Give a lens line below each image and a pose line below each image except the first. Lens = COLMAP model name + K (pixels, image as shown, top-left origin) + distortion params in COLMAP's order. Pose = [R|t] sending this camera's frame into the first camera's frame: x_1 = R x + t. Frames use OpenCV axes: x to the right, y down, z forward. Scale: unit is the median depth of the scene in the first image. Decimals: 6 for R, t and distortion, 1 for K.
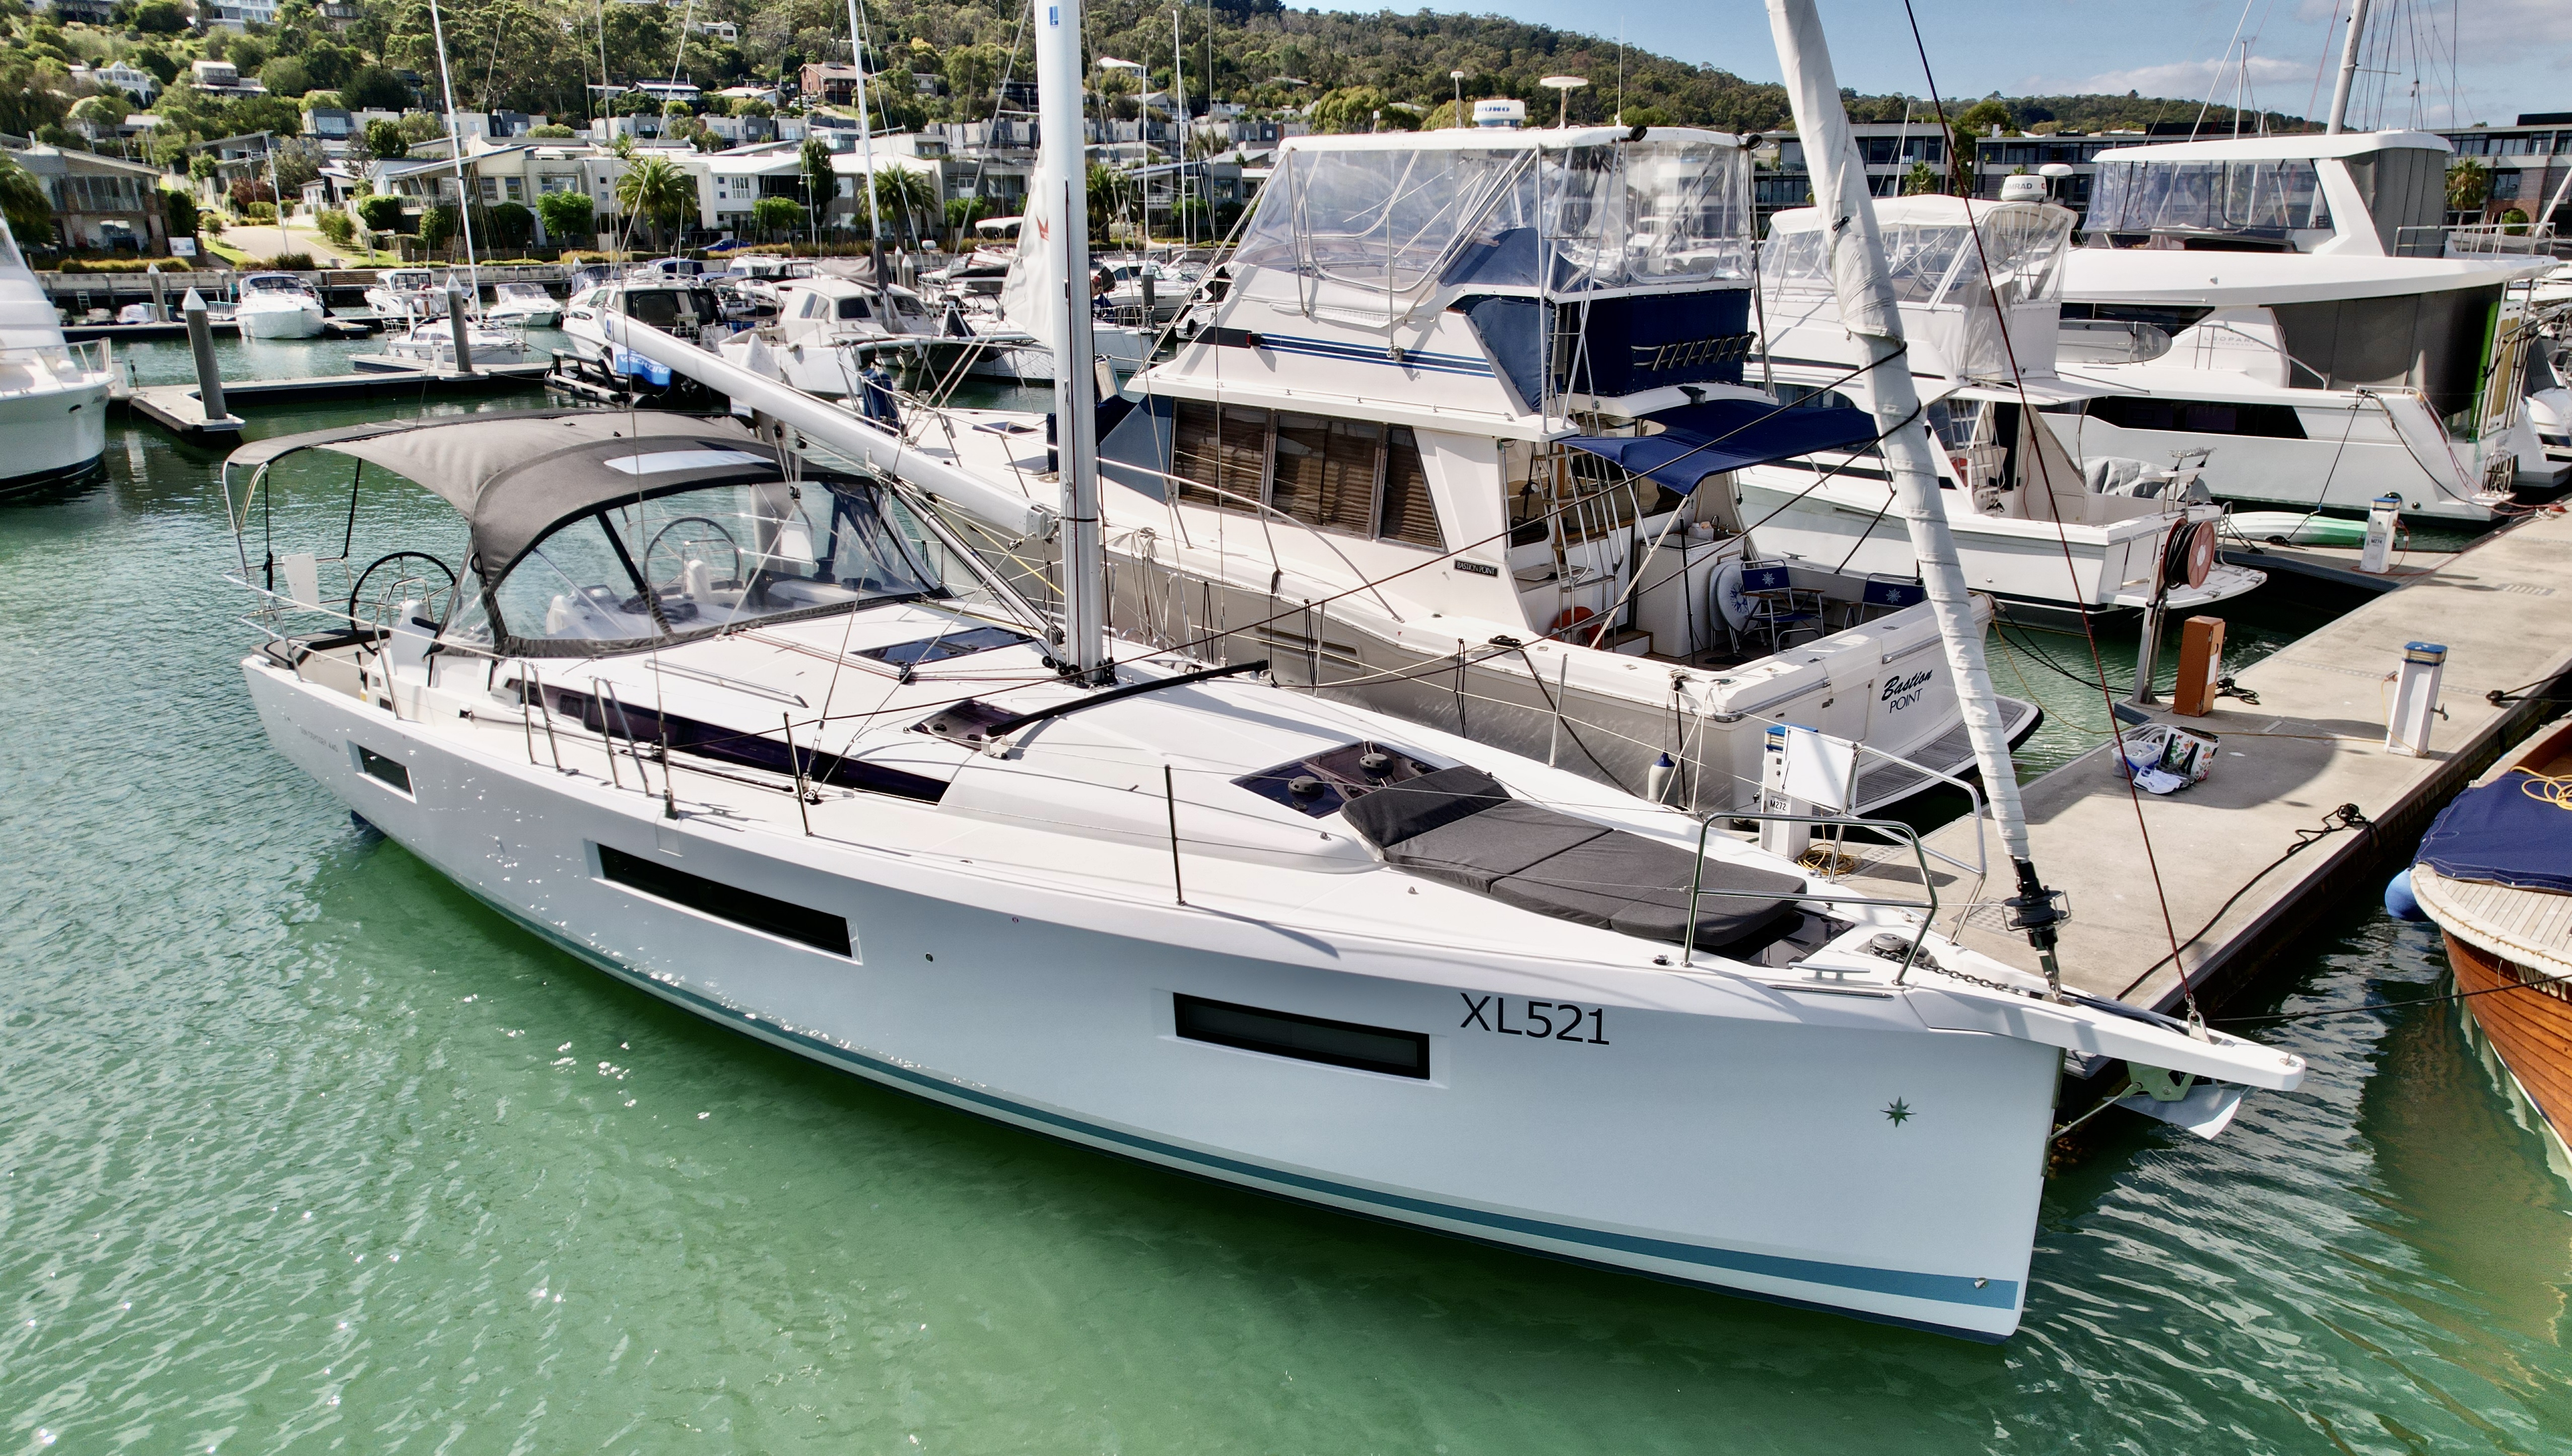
lens RADIAL K [[1718.8, 0, 1292.5], [0, 1718.8, 742.5], [0, 0, 1]] dist [-0.029150, -0.002022]
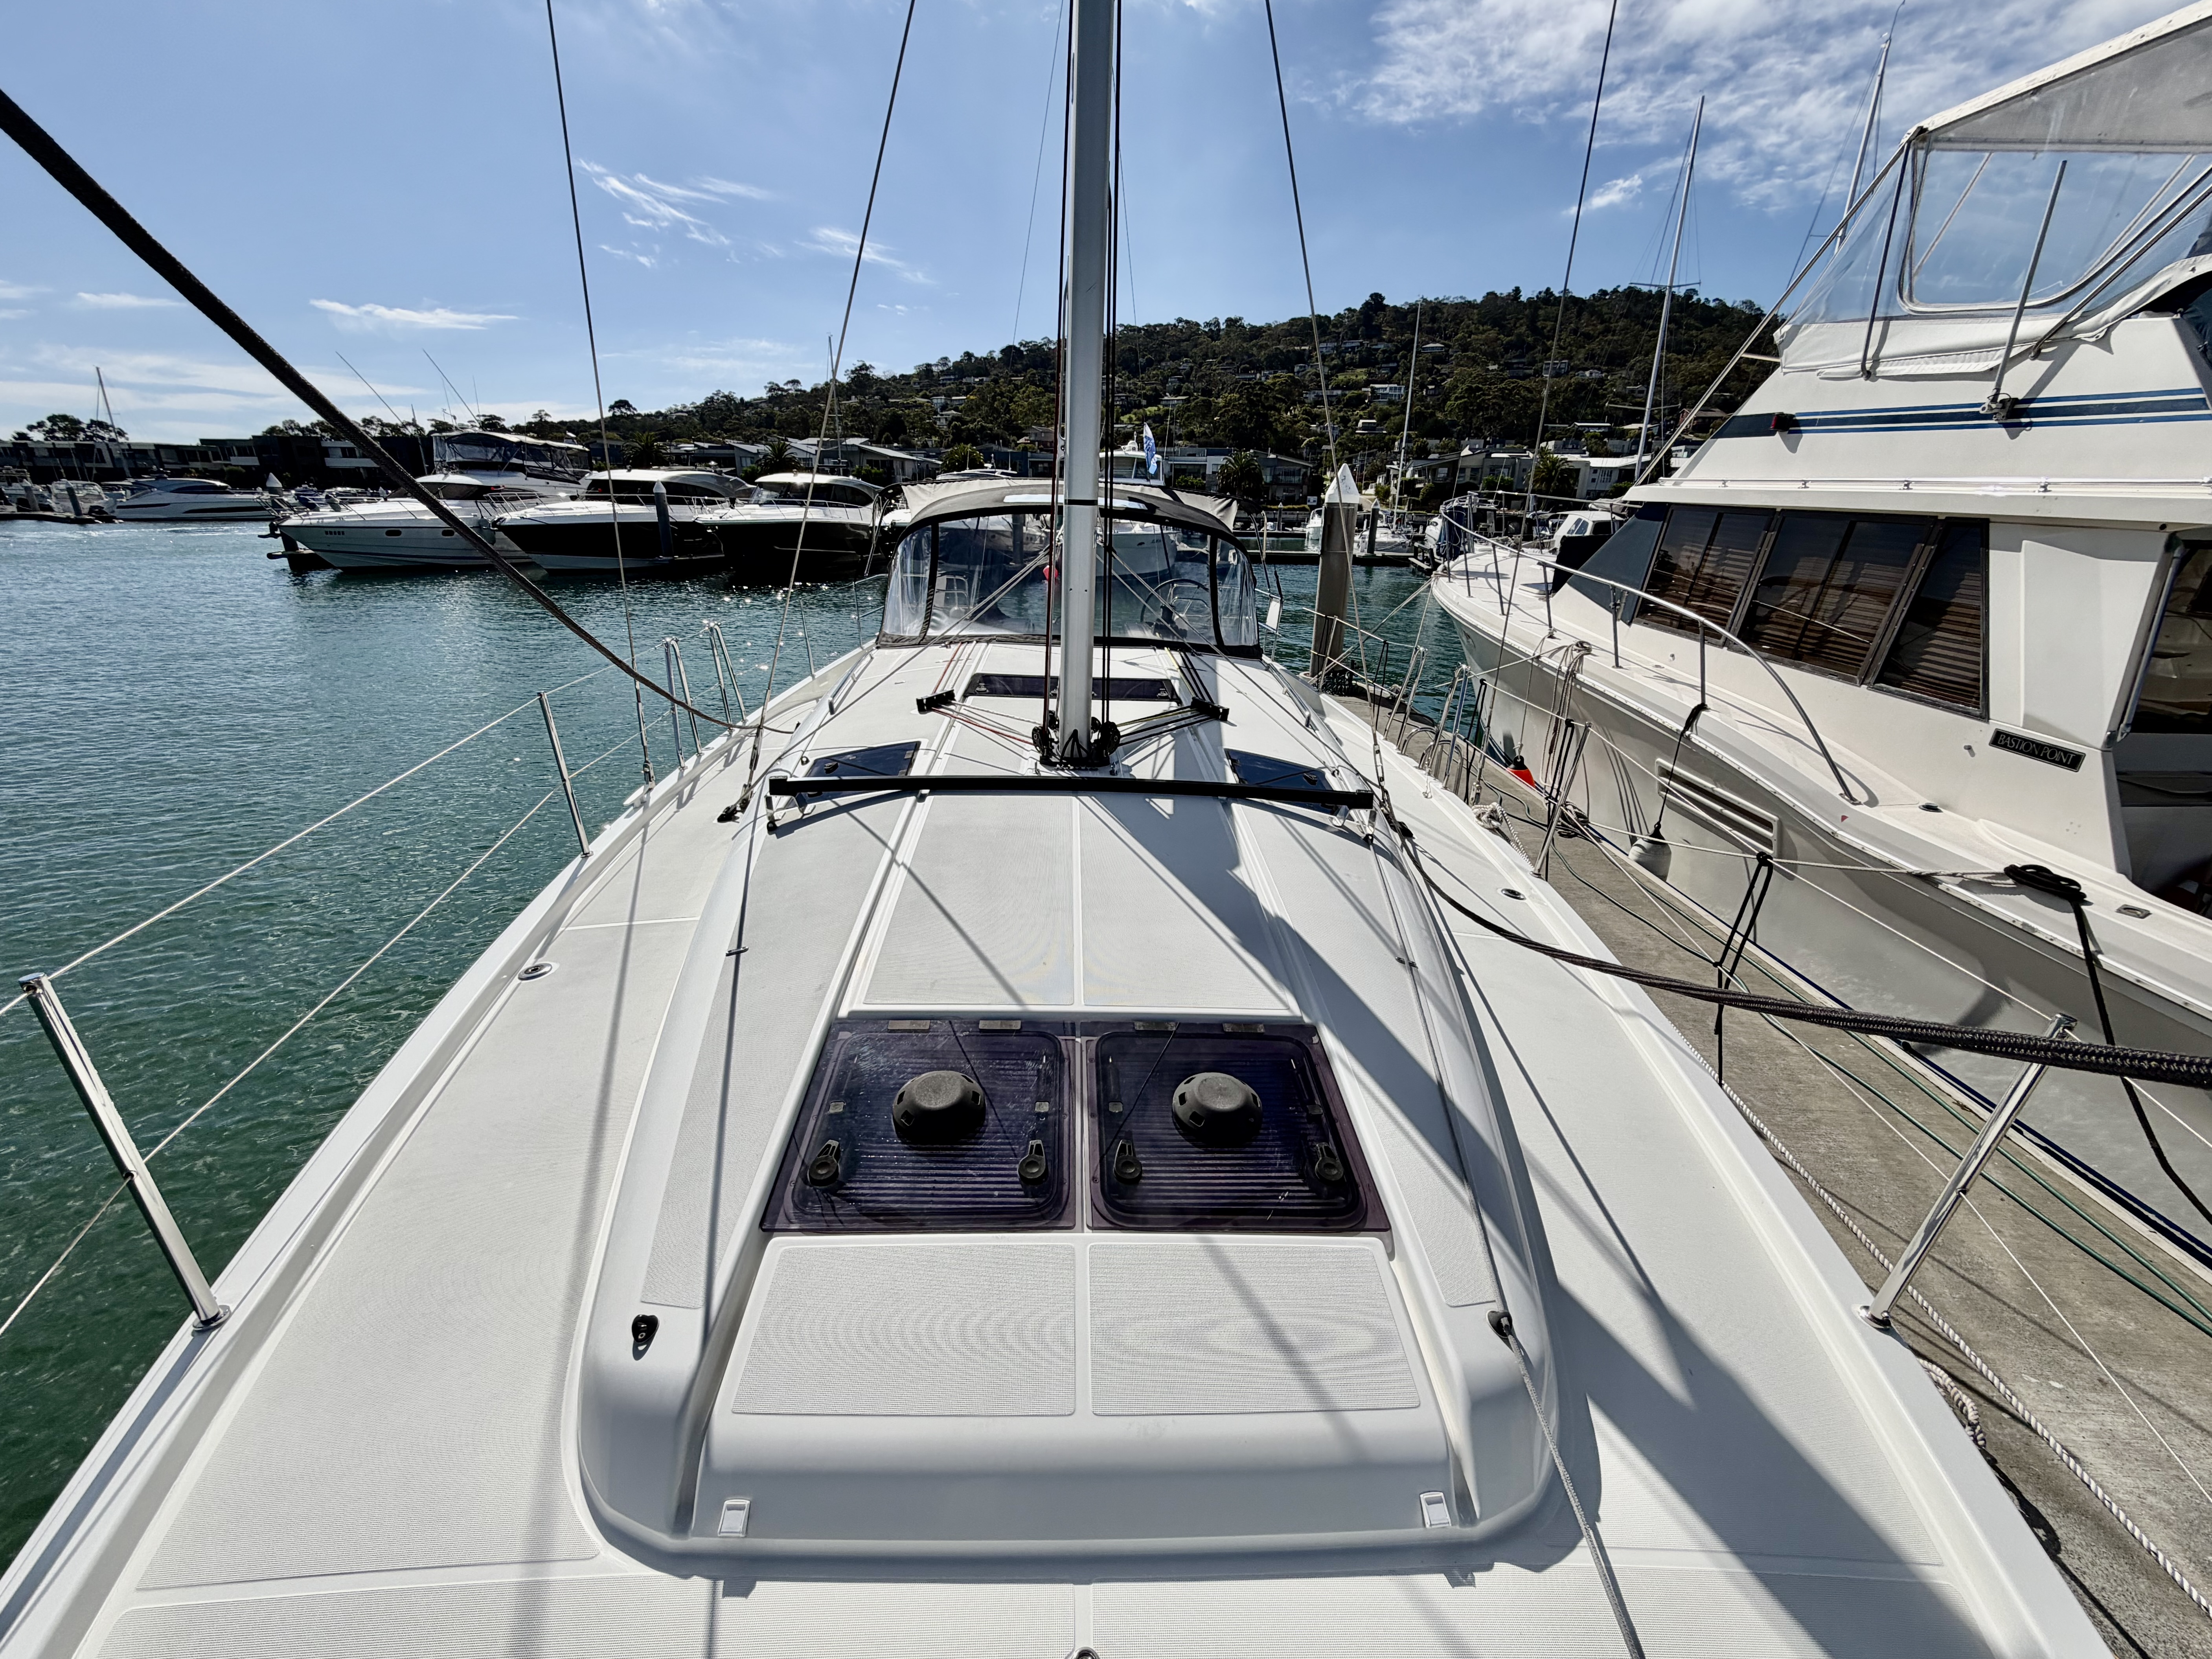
lens RADIAL K [[883.0, 0, 1095.1], [0, 883.0, 823.3], [0, 0, 1]] dist [-0.000480, -0.000587]
pose [[0.696287, 0.269249, -0.665349, 0.091392], [-0.230925, 0.961723, 0.147521, -0.045260], [0.679601, 0.050929, 0.731812, 0.547338]]
